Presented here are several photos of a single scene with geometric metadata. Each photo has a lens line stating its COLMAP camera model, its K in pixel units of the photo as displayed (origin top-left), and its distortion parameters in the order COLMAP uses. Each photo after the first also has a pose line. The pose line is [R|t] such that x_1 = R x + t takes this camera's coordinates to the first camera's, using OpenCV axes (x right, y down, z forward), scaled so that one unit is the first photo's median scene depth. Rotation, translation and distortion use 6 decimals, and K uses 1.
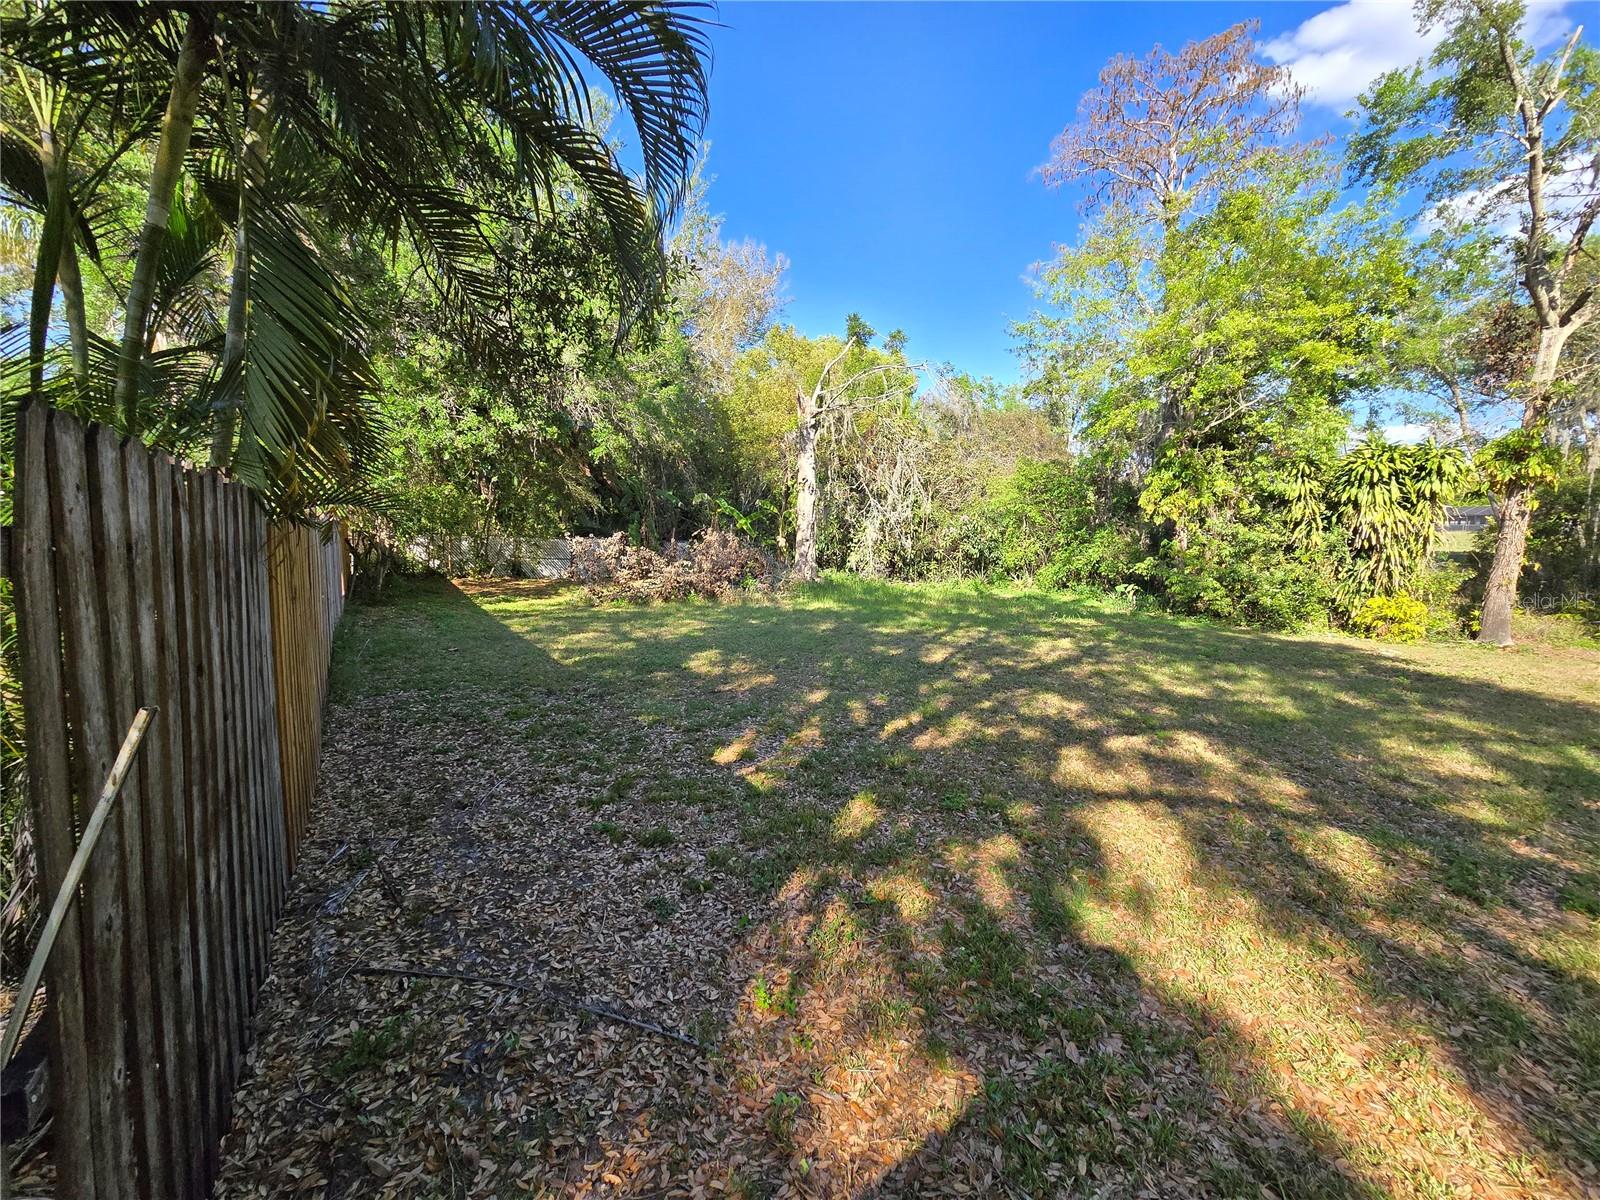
lens RADIAL K [[673.3, 0, 800.0], [0, 673.3, 600.0], [0, 0, 1]] dist [0.022925, -0.000109]
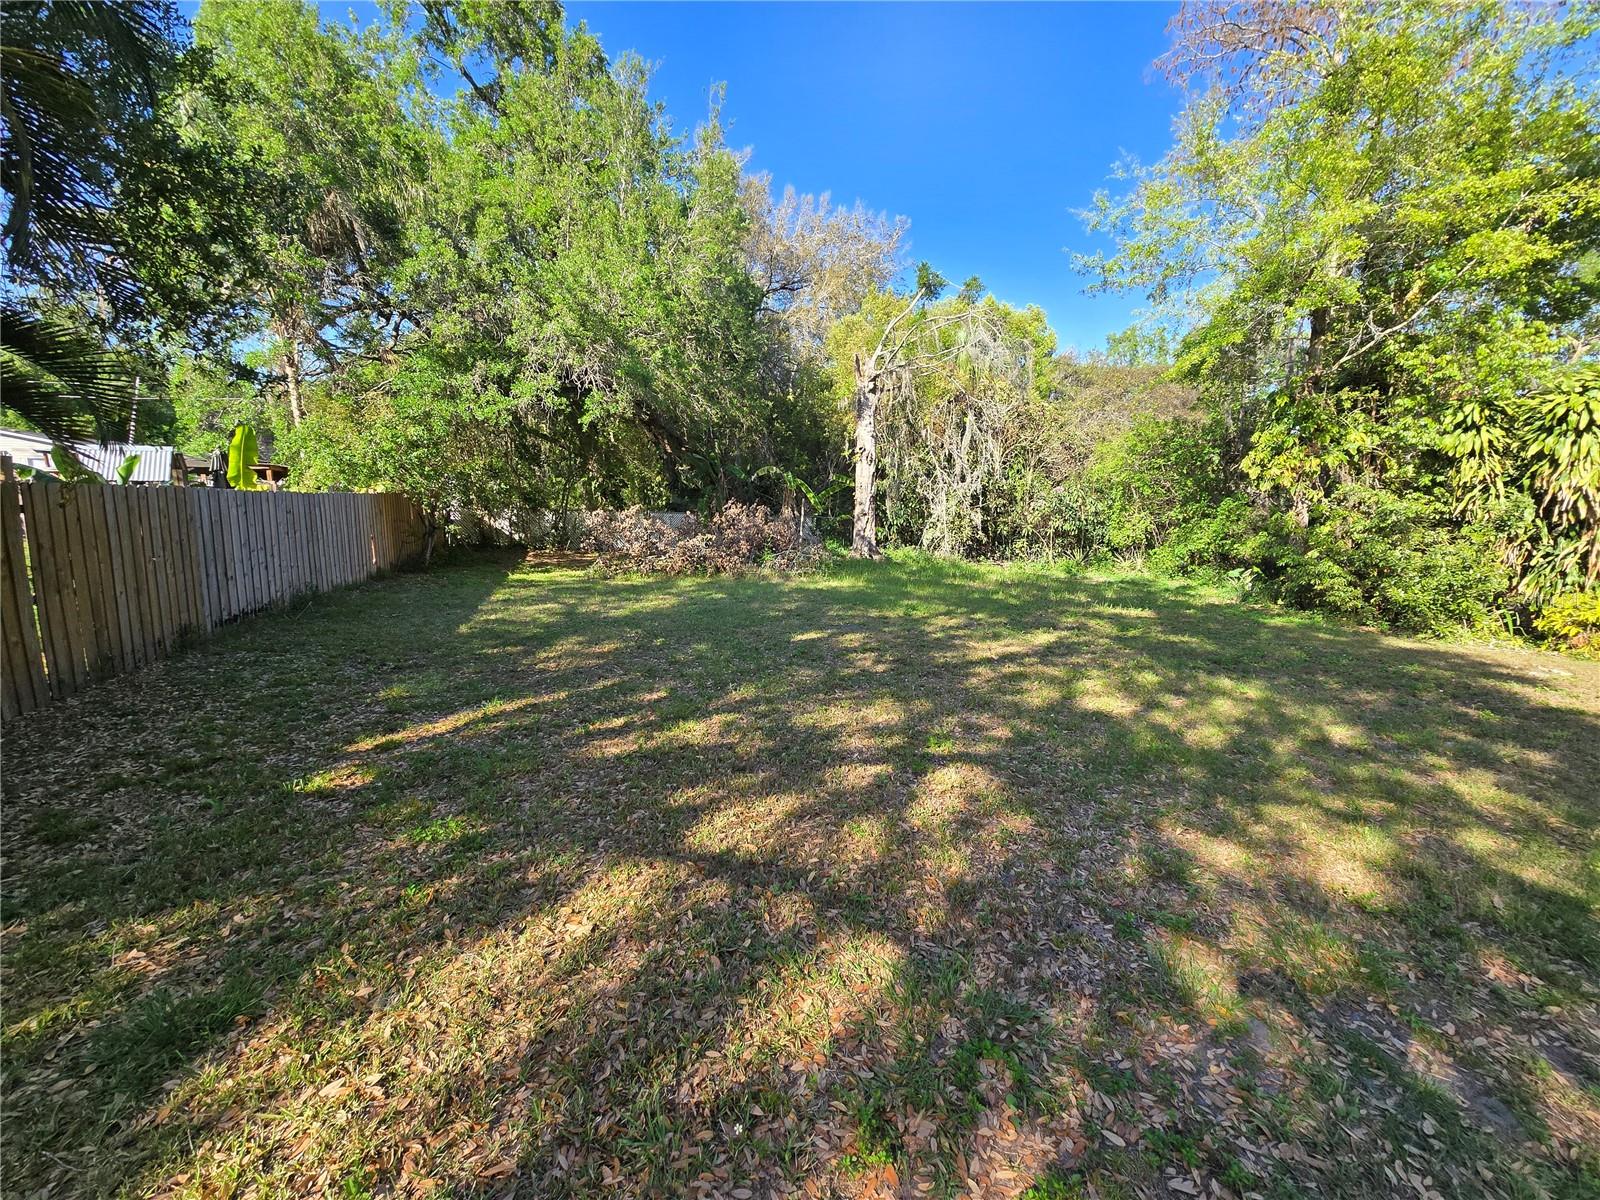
lens RADIAL K [[666.7, 0, 800.0], [0, 666.7, 600.0], [0, 0, 1]] dist [0.000472, -0.000588]
pose [[0.960619, 0.034112, -0.275768, 0.227886], [-0.025609, 0.999081, 0.034378, -0.000083], [0.276687, -0.025962, 0.960609, 0.107669]]
